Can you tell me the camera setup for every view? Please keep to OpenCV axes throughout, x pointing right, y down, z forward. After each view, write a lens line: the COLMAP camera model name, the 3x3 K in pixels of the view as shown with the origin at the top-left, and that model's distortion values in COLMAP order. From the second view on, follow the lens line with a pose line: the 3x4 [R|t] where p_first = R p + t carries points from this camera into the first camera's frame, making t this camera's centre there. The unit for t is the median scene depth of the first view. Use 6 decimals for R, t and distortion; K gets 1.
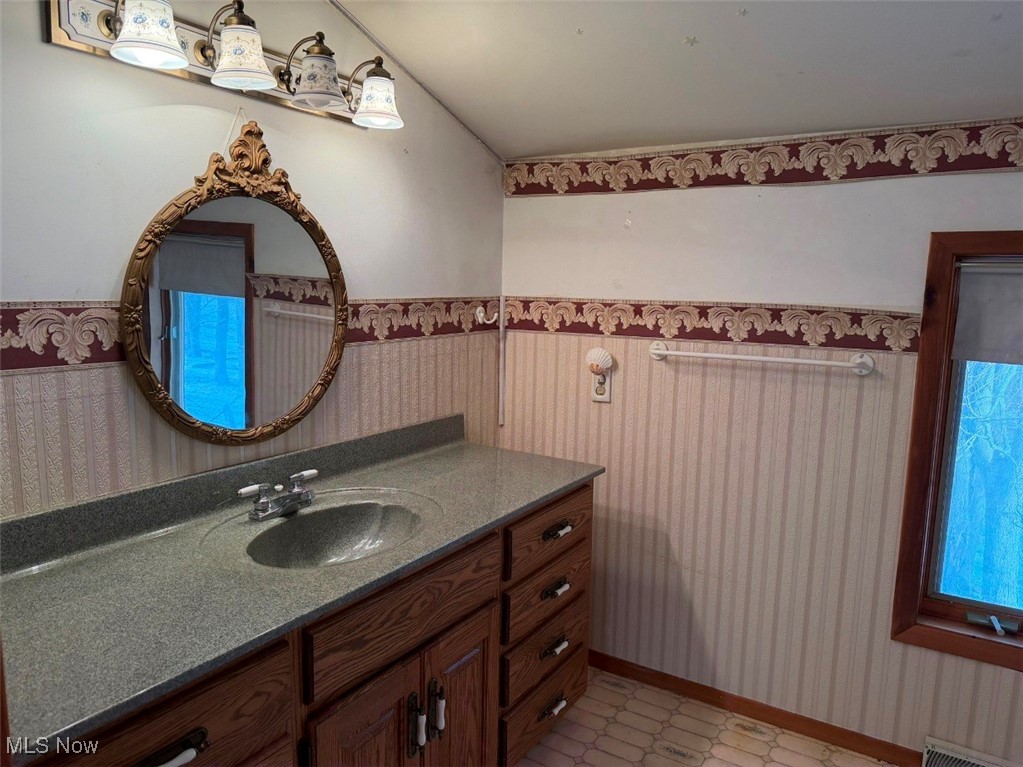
lens RADIAL K [[713.5, 0, 510.1], [0, 713.5, 394.6], [0, 0, 1]] dist [0.099847, -0.148341]
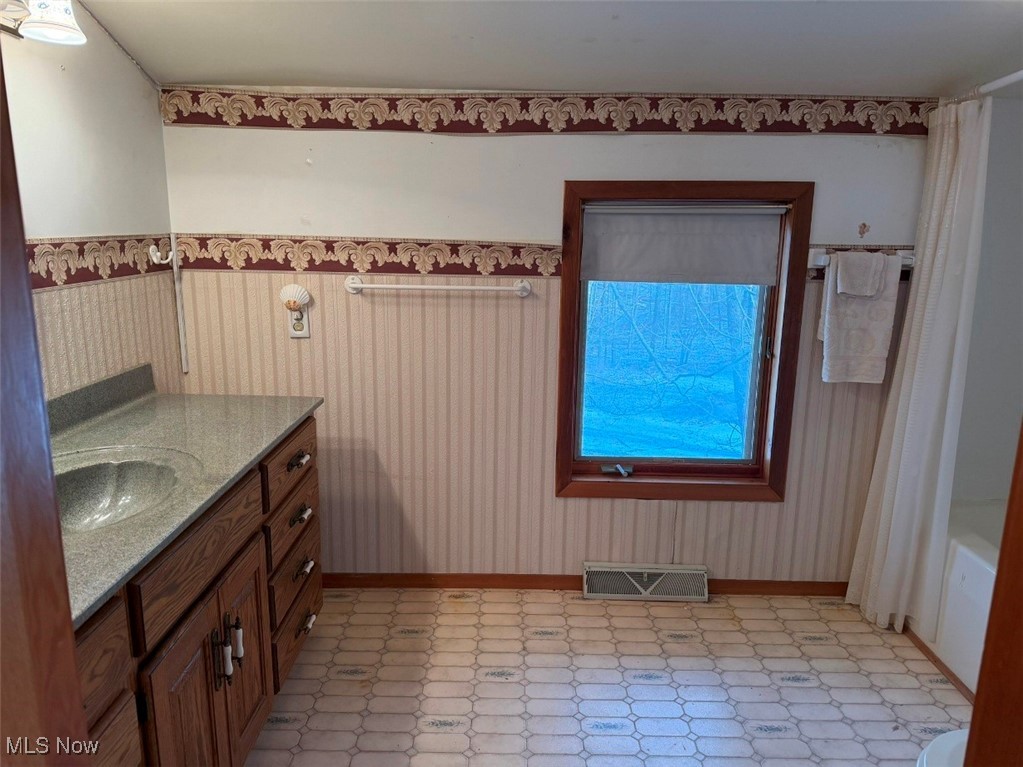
lens RADIAL K [[713.5, 0, 510.1], [0, 713.5, 394.6], [0, 0, 1]] dist [0.099847, -0.148341]
pose [[0.846309, -0.126965, 0.517341, -0.179393], [0.083718, 0.990813, 0.106210, 0.007598], [-0.526073, -0.046576, 0.849163, -0.047557]]
